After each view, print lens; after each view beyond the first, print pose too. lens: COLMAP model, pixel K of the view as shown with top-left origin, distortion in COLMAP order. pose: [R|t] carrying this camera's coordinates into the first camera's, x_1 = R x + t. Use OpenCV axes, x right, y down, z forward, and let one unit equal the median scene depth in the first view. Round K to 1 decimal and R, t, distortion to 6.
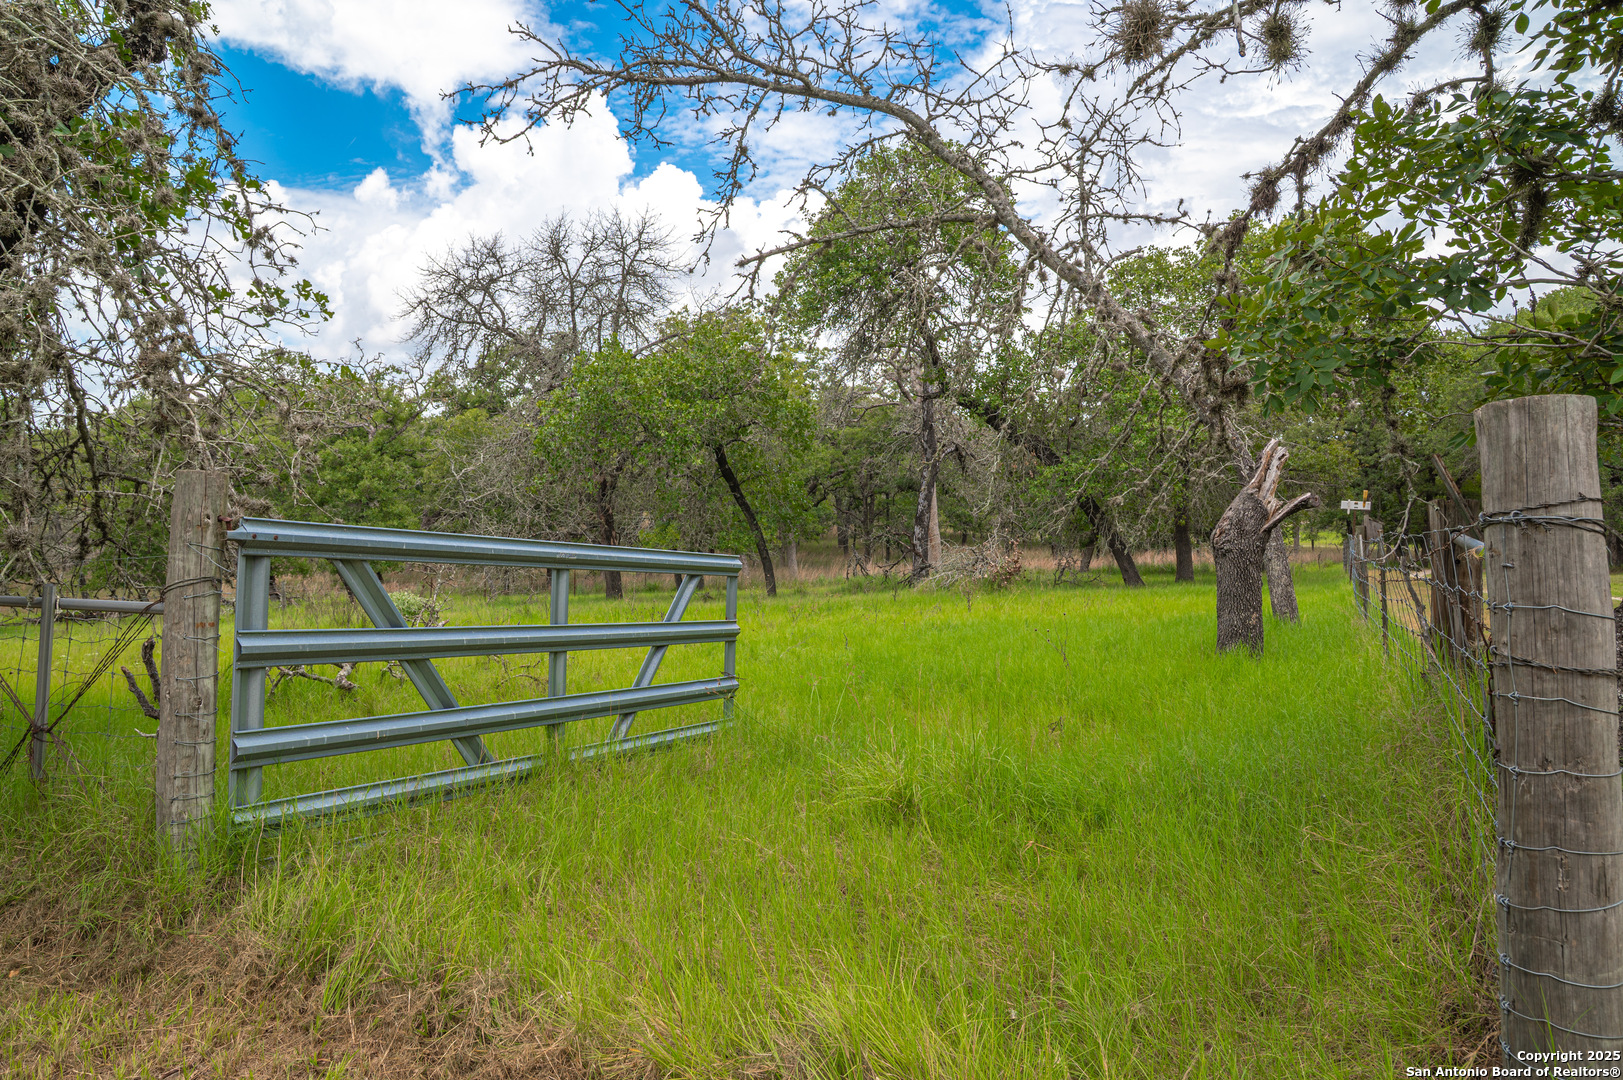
lens RADIAL K [[1182.5, 0, 811.5], [0, 1182.5, 523.3], [0, 0, 1]] dist [-0.119723, 0.064645]
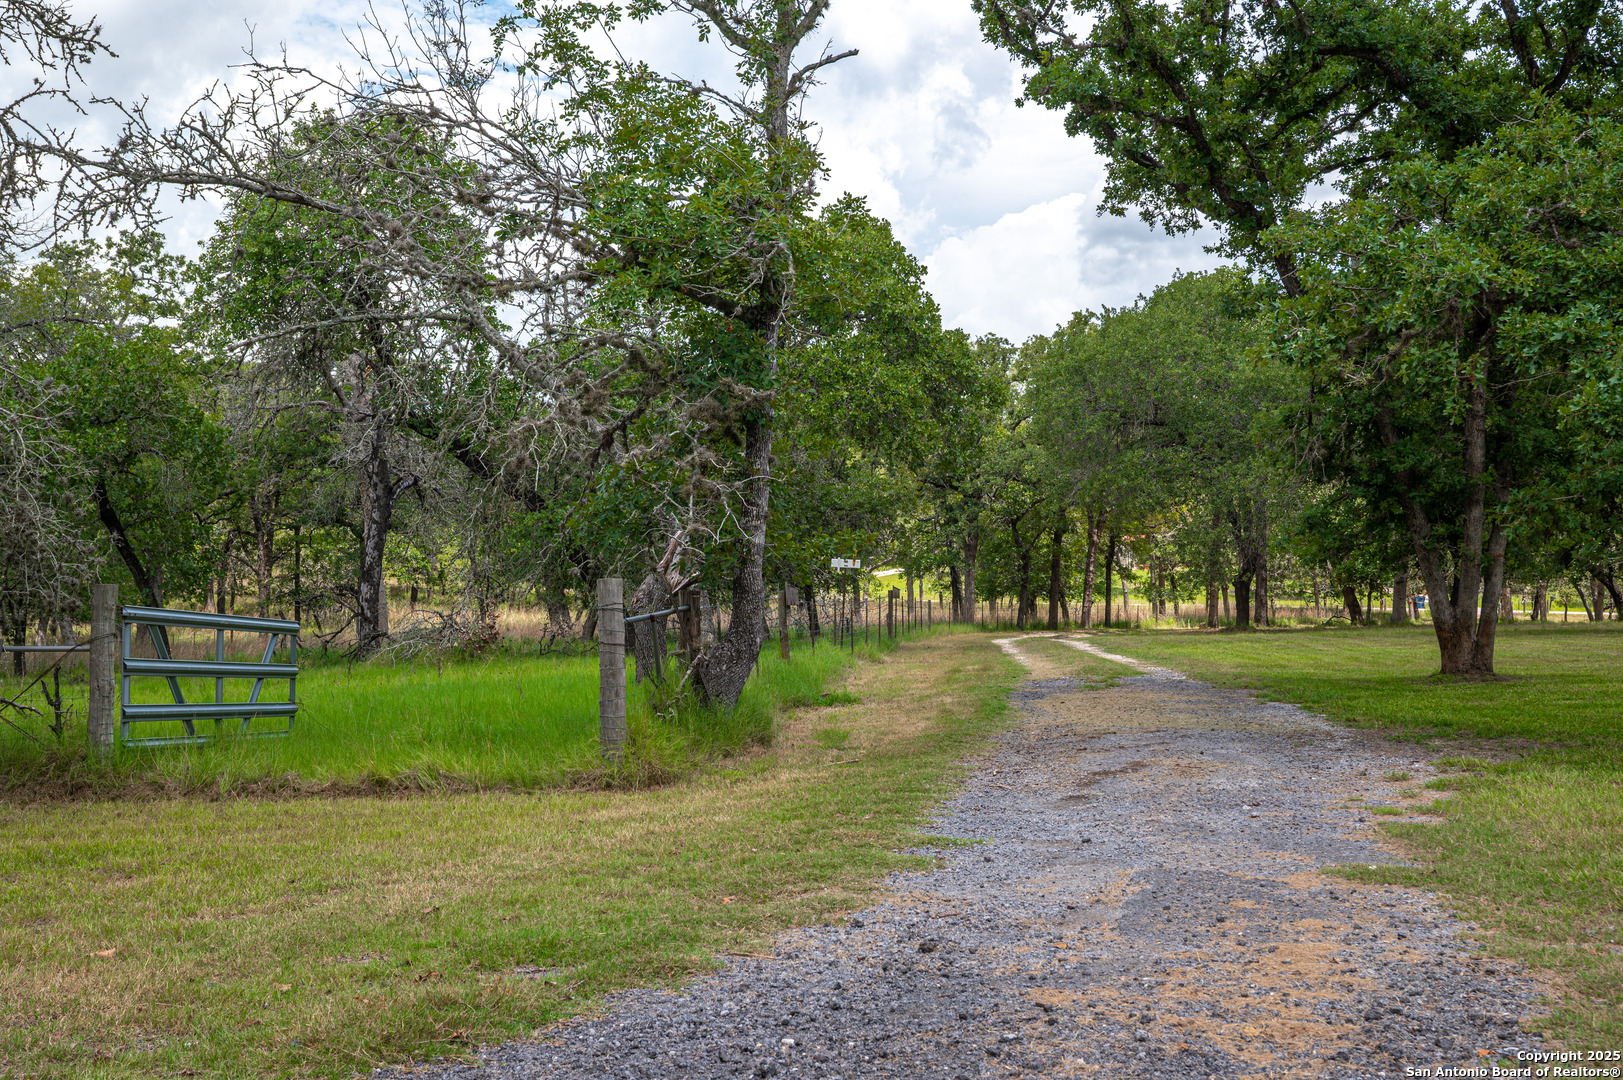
lens RADIAL K [[2046.2, 0, 811.5], [0, 2046.2, 540.0], [0, 0, 1]] dist [-0.027623, -0.026506]
pose [[0.948118, 0.000093, 0.317918, -0.073211], [0.003672, 0.999930, -0.011244, -0.012015], [-0.317897, 0.011828, 0.948052, -0.454337]]
